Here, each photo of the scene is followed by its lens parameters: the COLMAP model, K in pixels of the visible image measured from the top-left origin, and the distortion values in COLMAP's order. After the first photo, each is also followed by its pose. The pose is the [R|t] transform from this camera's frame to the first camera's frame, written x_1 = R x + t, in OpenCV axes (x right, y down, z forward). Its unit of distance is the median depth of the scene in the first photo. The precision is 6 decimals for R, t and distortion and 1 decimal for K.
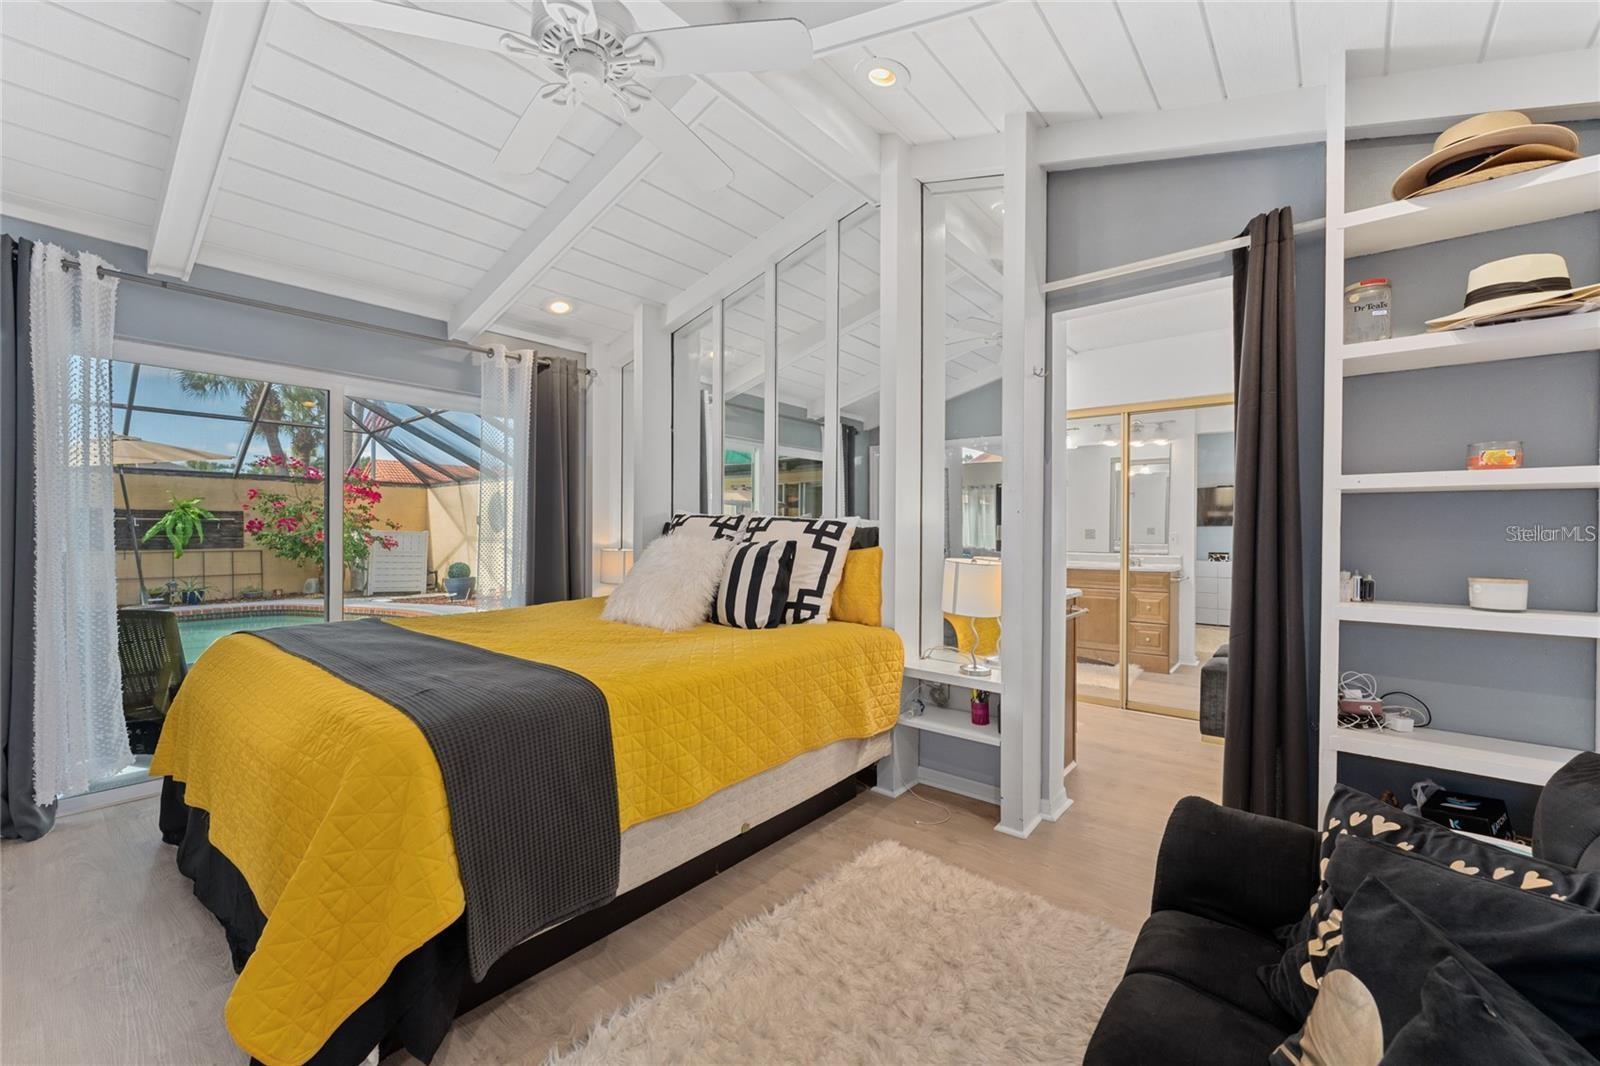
lens RADIAL K [[637.4, 0, 802.3], [0, 637.4, 535.7], [0, 0, 1]] dist [-0.001494, 0.000297]
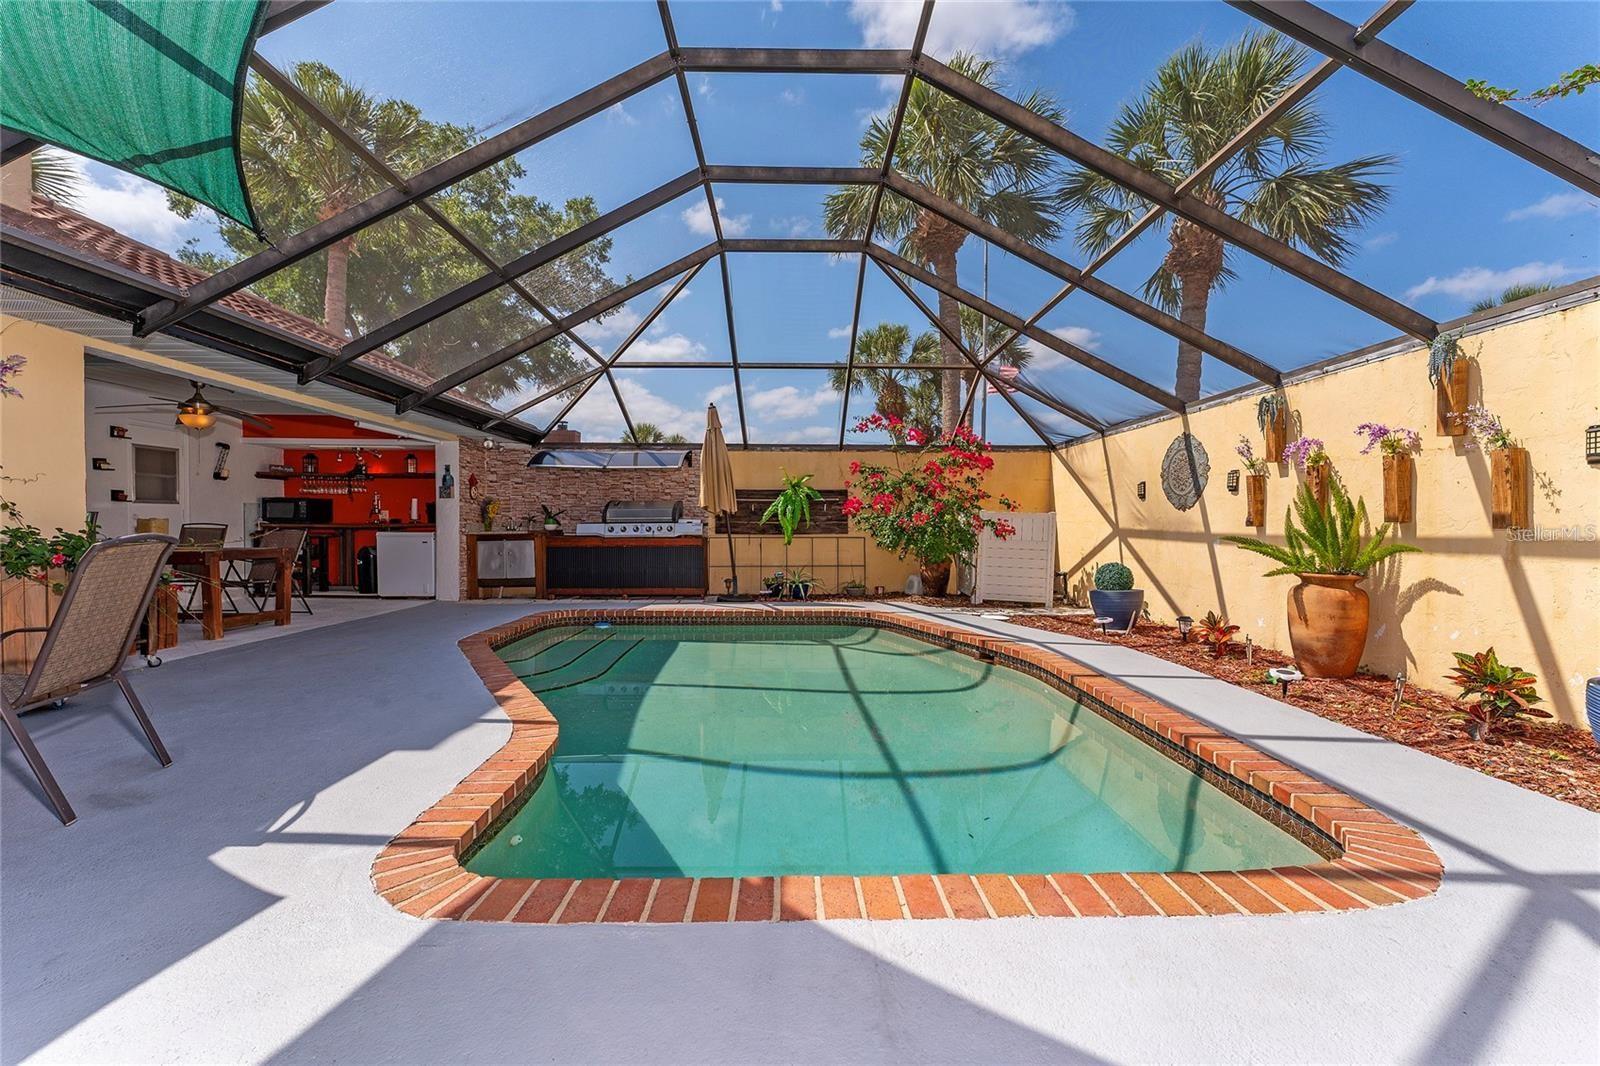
lens RADIAL K [[637.4, 0, 794.2], [0, 637.4, 531.6], [0, 0, 1]] dist [-0.001494, 0.000297]
pose [[0.637073, 0.006624, -0.770775, -0.280835], [-0.005262, 0.999977, 0.004244, 0.012586], [0.770786, 0.001352, 0.637093, 0.415548]]
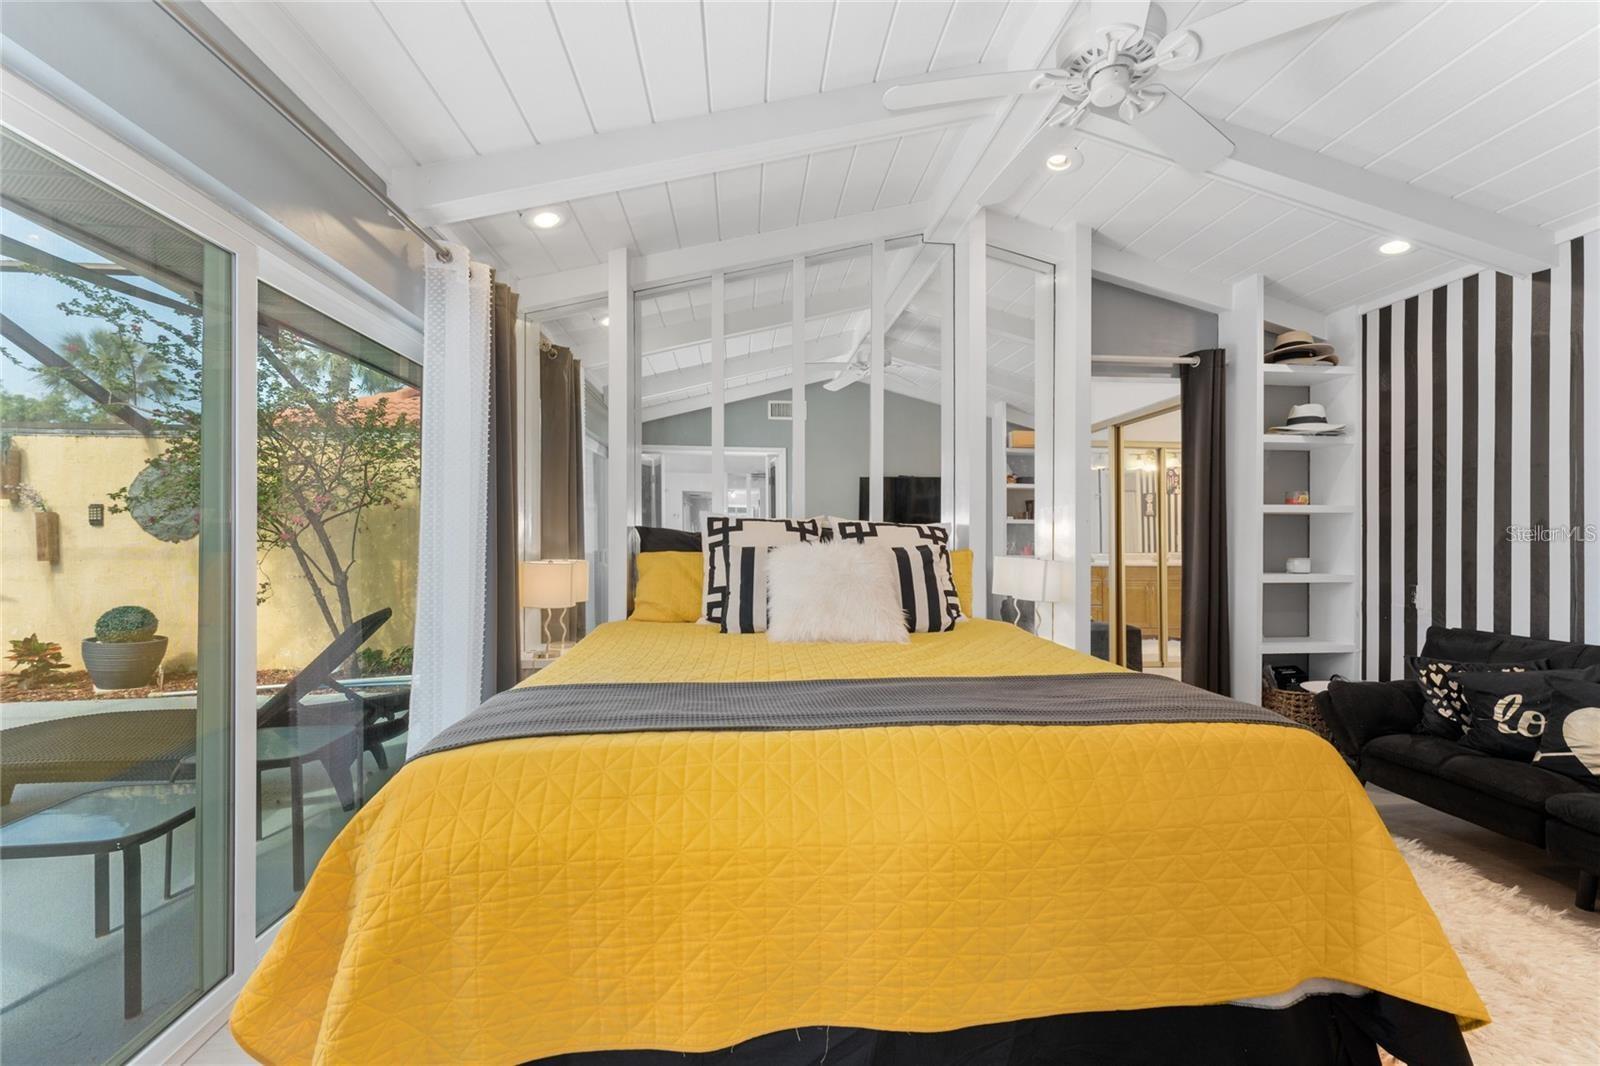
lens RADIAL K [[637.4, 0, 800.9], [0, 637.4, 539.9], [0, 0, 1]] dist [-0.001494, 0.000297]
pose [[0.705369, -0.002480, 0.708836, -0.235488], [0.006811, 0.999971, -0.003279, 0.000691], [-0.708808, 0.007141, 0.705366, 0.108520]]
